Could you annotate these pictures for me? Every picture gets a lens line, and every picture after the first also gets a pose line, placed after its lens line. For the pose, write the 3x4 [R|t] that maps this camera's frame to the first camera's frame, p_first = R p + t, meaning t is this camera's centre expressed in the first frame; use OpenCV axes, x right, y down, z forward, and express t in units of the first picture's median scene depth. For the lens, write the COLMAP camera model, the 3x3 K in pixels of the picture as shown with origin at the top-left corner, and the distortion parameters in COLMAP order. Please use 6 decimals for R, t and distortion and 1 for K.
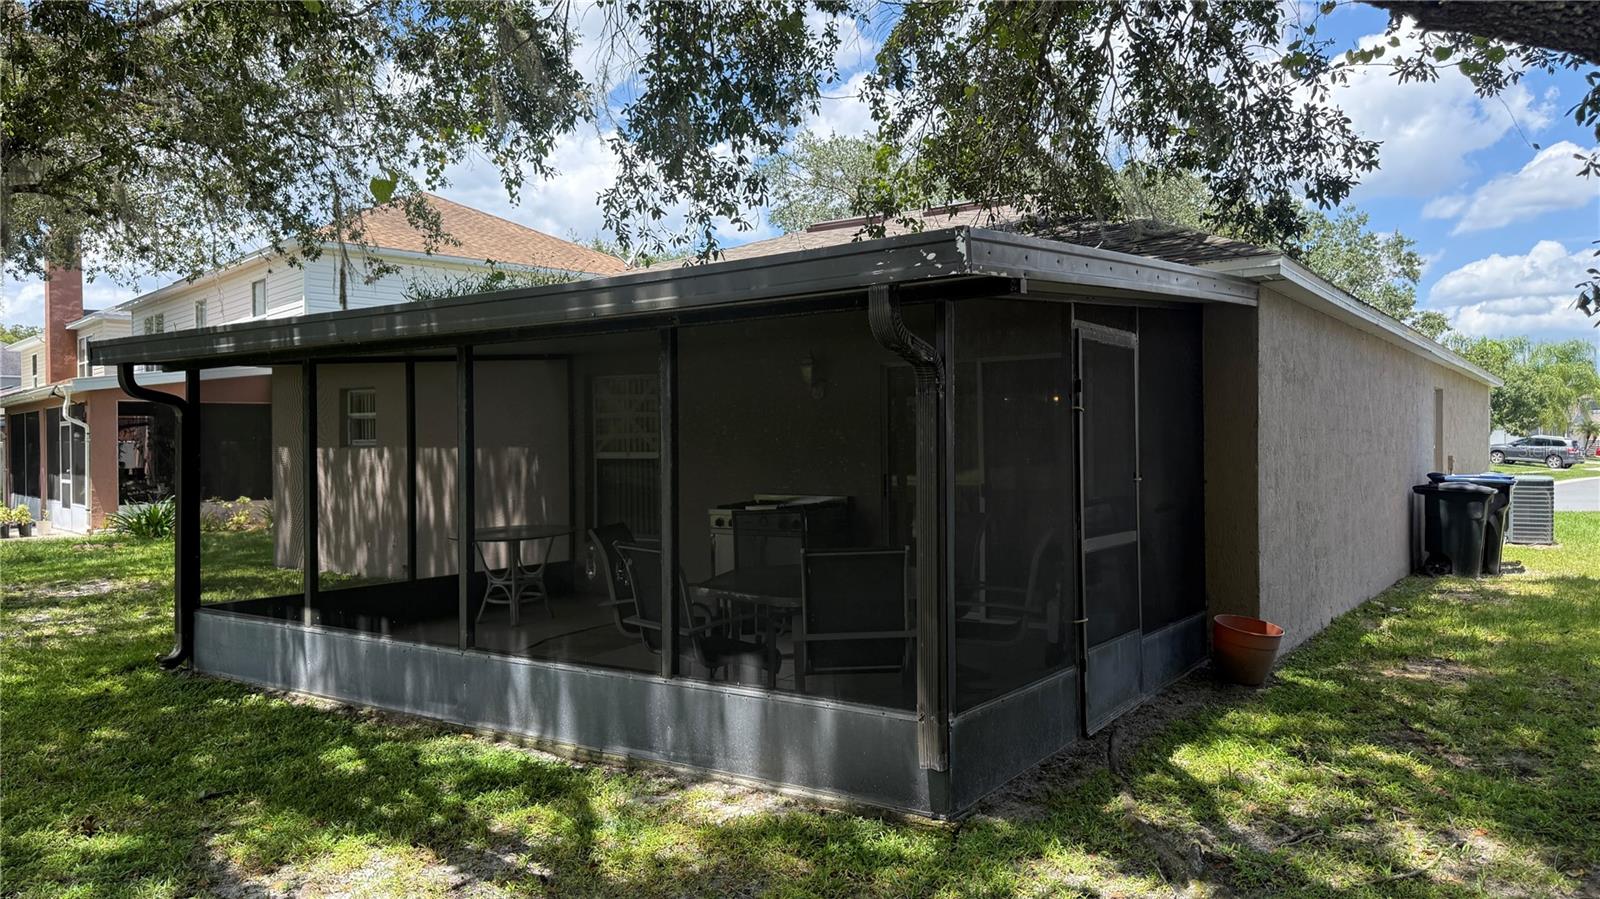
lens RADIAL K [[1111.8, 0, 803.8], [0, 1111.8, 455.9], [0, 0, 1]] dist [0.052138, 0.000359]
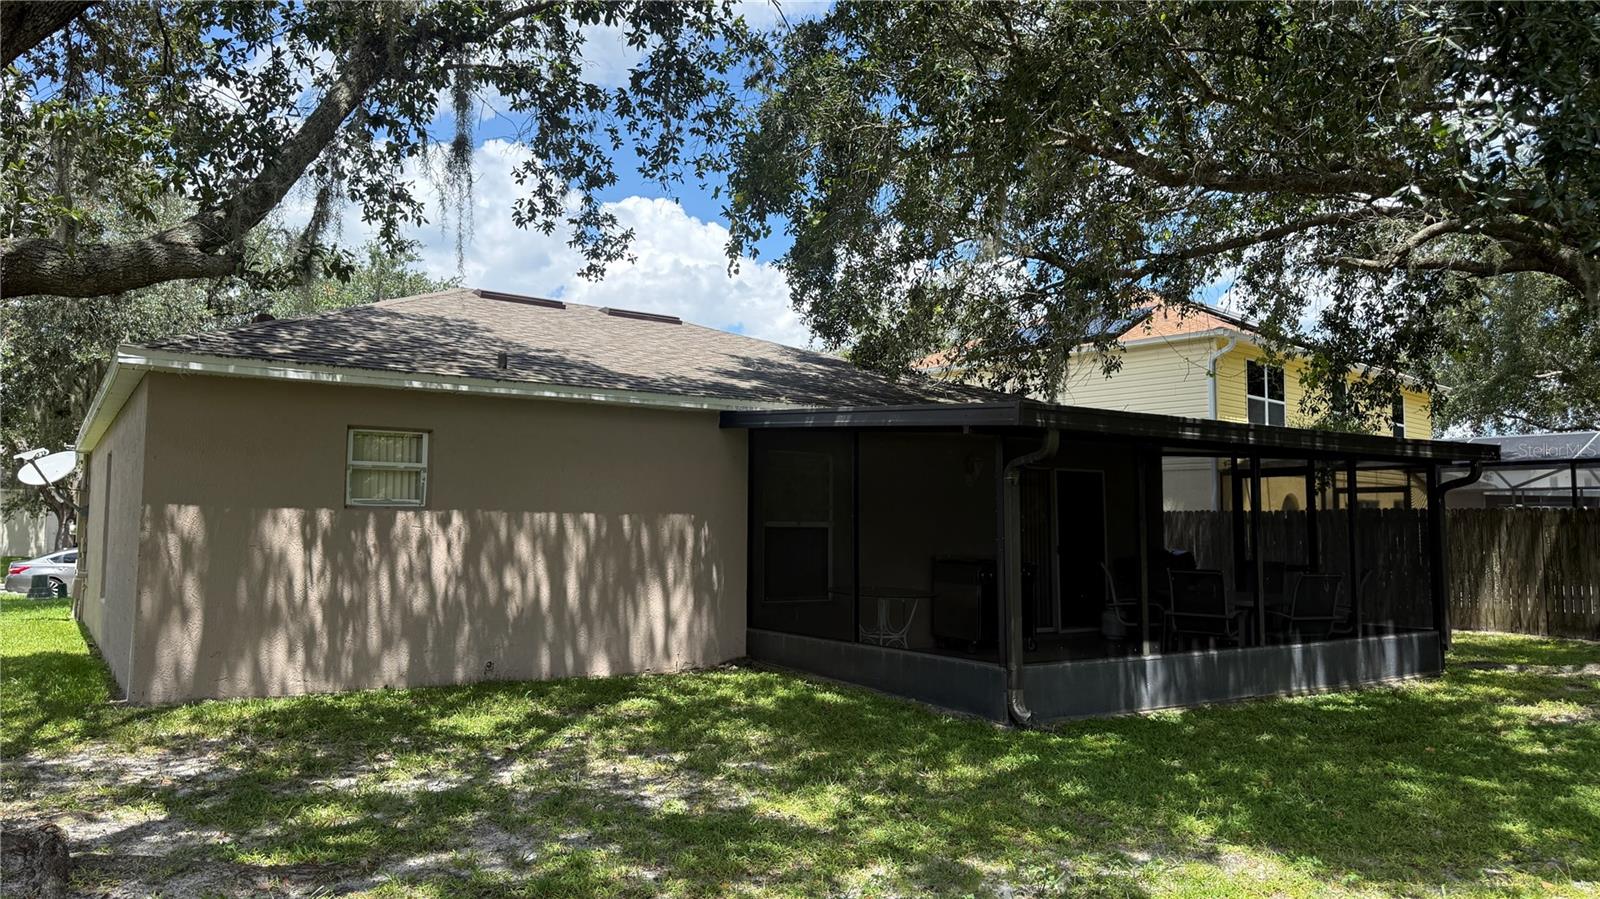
lens RADIAL K [[1111.8, 0, 802.6], [0, 1111.8, 444.2], [0, 0, 1]] dist [0.052138, 0.000359]
pose [[0.359928, 0.079585, 0.929580, -1.106064], [0.001372, 0.996309, -0.085830, 0.013738], [-0.932979, 0.032168, 0.358490, 0.565673]]
